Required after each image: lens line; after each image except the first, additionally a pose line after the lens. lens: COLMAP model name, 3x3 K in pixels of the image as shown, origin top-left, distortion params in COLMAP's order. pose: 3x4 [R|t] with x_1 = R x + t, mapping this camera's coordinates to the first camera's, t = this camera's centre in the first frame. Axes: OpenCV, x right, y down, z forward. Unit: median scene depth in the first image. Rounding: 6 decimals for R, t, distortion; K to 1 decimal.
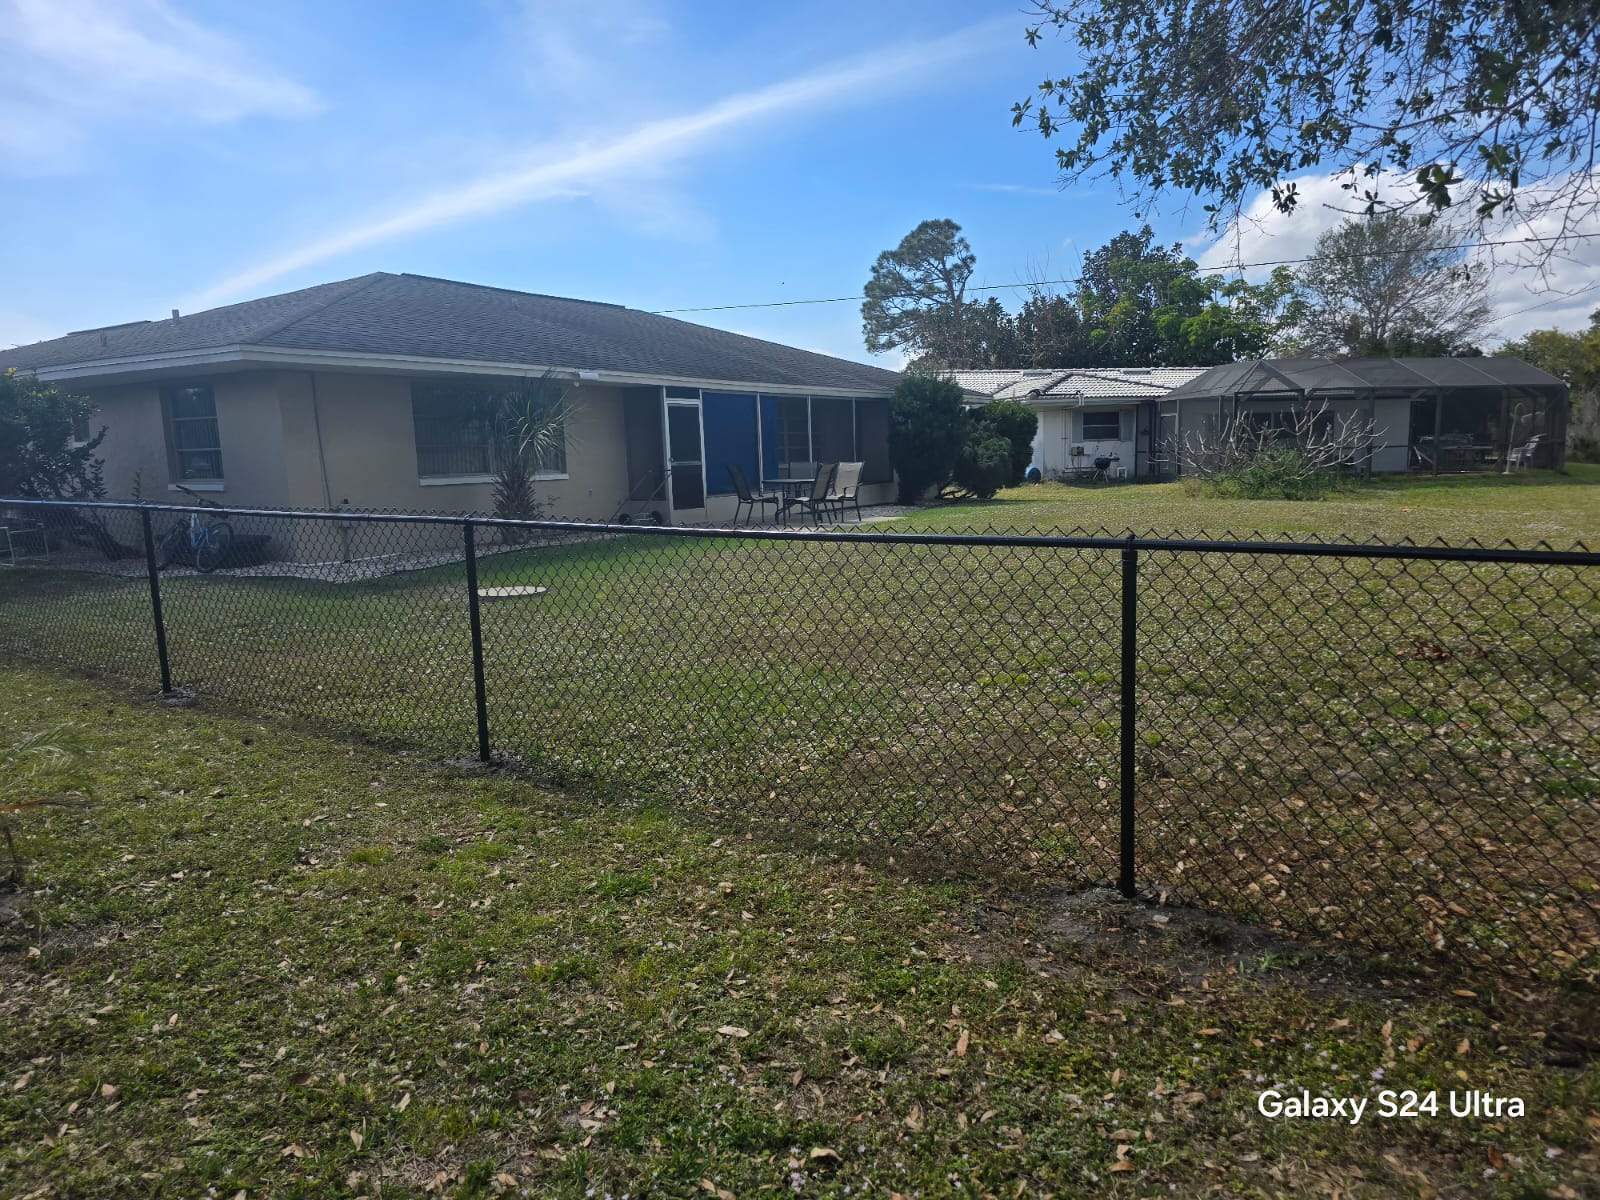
lens RADIAL K [[1056.8, 0, 804.3], [0, 1056.8, 593.2], [0, 0, 1]] dist [0.077163, -0.070374]
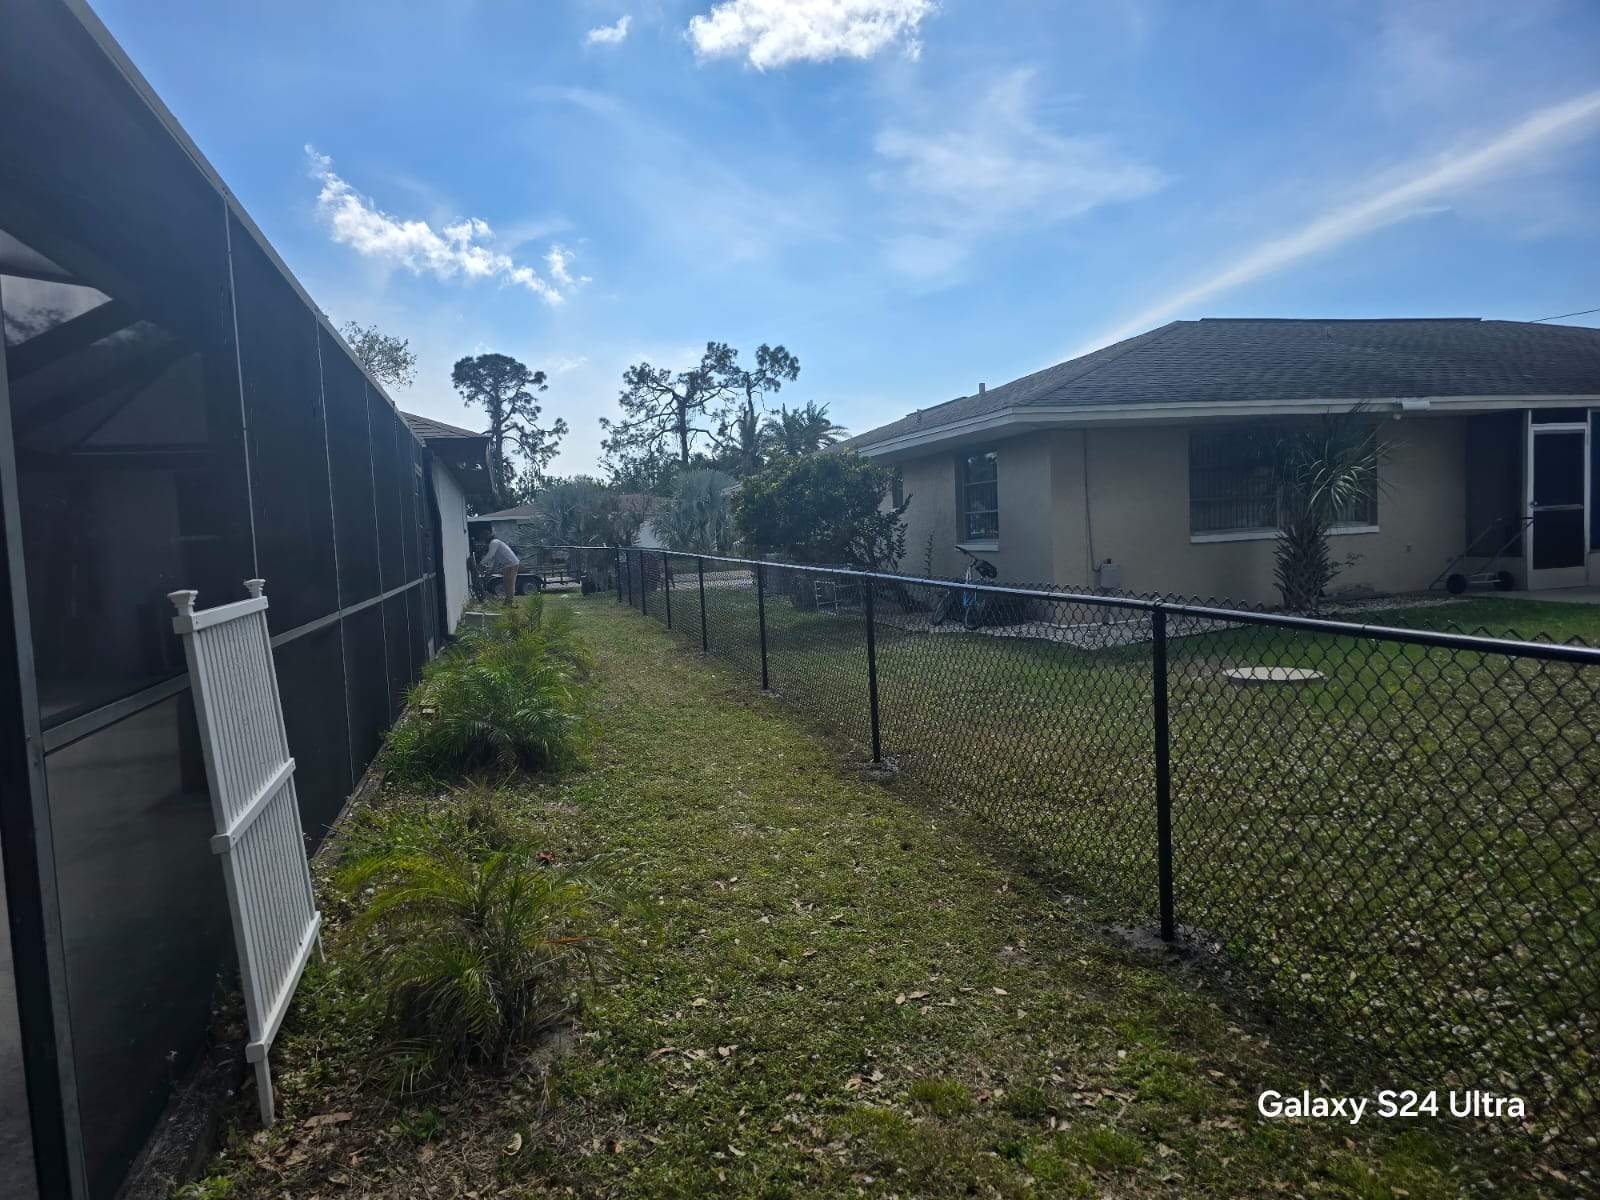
lens RADIAL K [[1045.7, 0, 826.6], [0, 1045.7, 594.8], [0, 0, 1]] dist [0.117810, -0.095916]
pose [[0.757535, 0.029880, -0.652111, -0.003520], [-0.060121, 0.997900, -0.024117, -0.011019], [0.650021, 0.057475, 0.757740, 0.077843]]
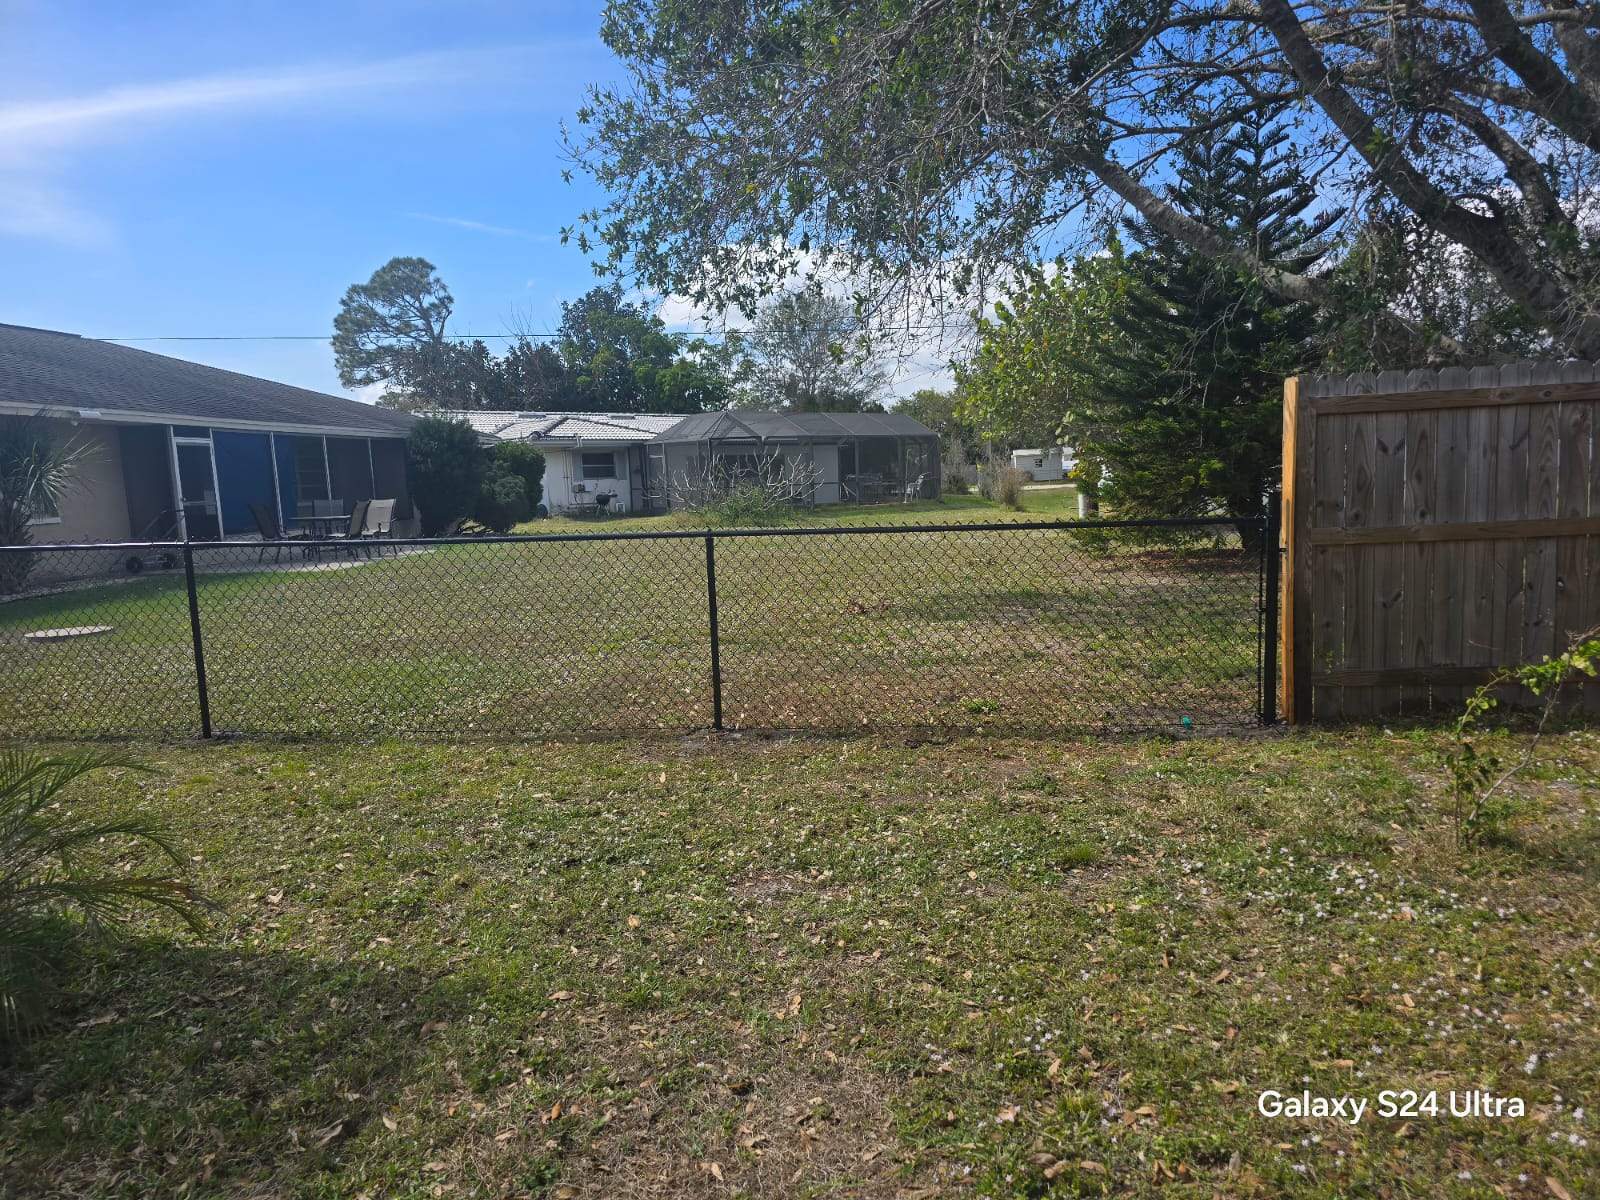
lens RADIAL K [[1056.8, 0, 804.3], [0, 1056.8, 593.2], [0, 0, 1]] dist [0.077163, -0.070374]
pose [[0.889436, -0.058711, 0.453274, -0.062989], [0.074887, 0.997033, -0.017805, 0.016769], [-0.450884, 0.049781, 0.891193, -0.114858]]
